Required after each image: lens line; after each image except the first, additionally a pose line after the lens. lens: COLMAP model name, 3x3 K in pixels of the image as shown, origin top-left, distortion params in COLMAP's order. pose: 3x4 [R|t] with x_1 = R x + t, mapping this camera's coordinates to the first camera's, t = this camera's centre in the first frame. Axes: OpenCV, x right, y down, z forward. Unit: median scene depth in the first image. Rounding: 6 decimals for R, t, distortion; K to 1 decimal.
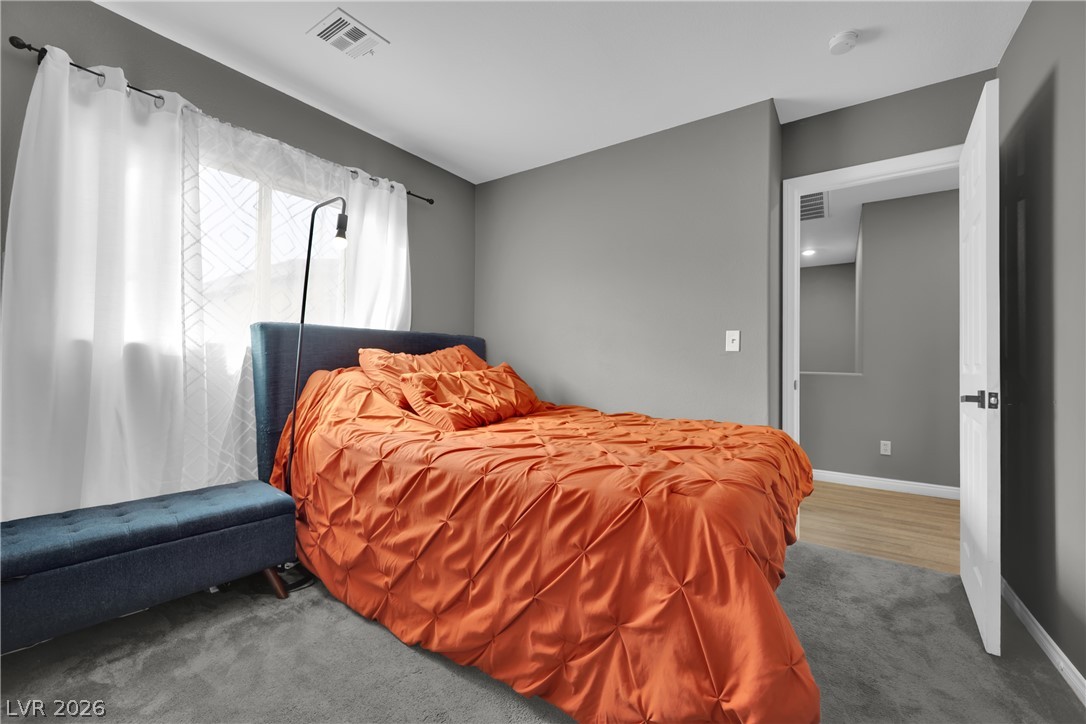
lens RADIAL K [[450.5, 0, 540.8], [0, 450.5, 361.0], [0, 0, 1]] dist [-0.016713, -0.000050]
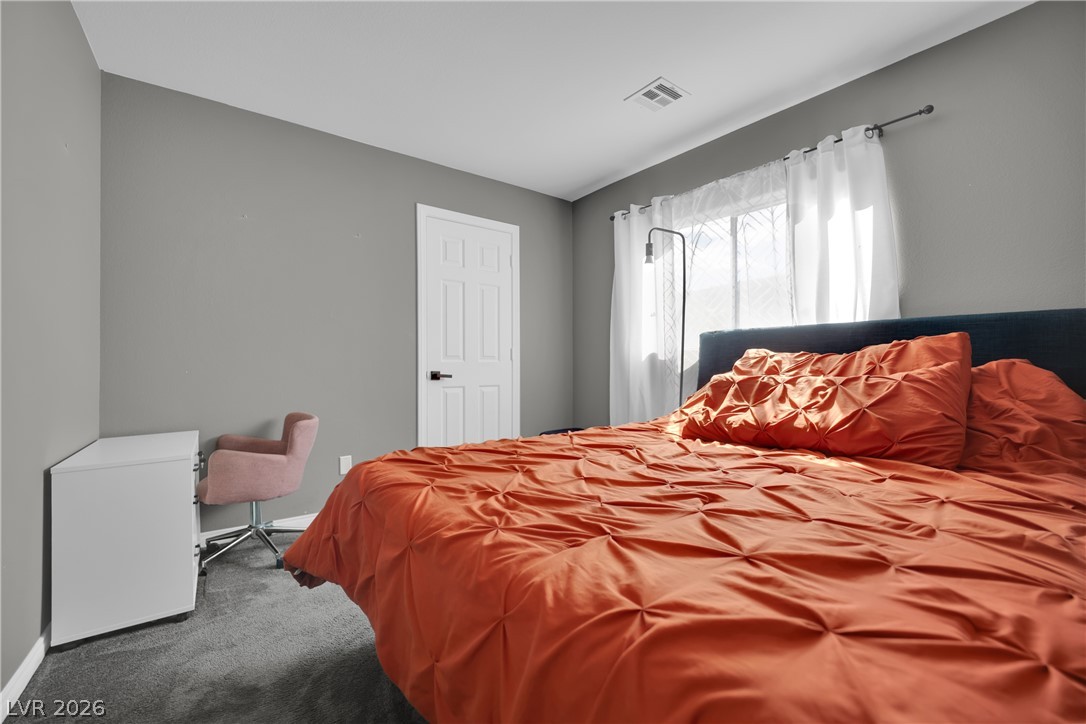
lens RADIAL K [[450.5, 0, 540.8], [0, 450.5, 361.0], [0, 0, 1]] dist [-0.016713, -0.000050]
pose [[-0.321359, -0.014538, -0.946846, 0.700975], [-0.006554, 0.999892, -0.013128, 0.014375], [0.946935, 0.001987, -0.321419, 0.930031]]
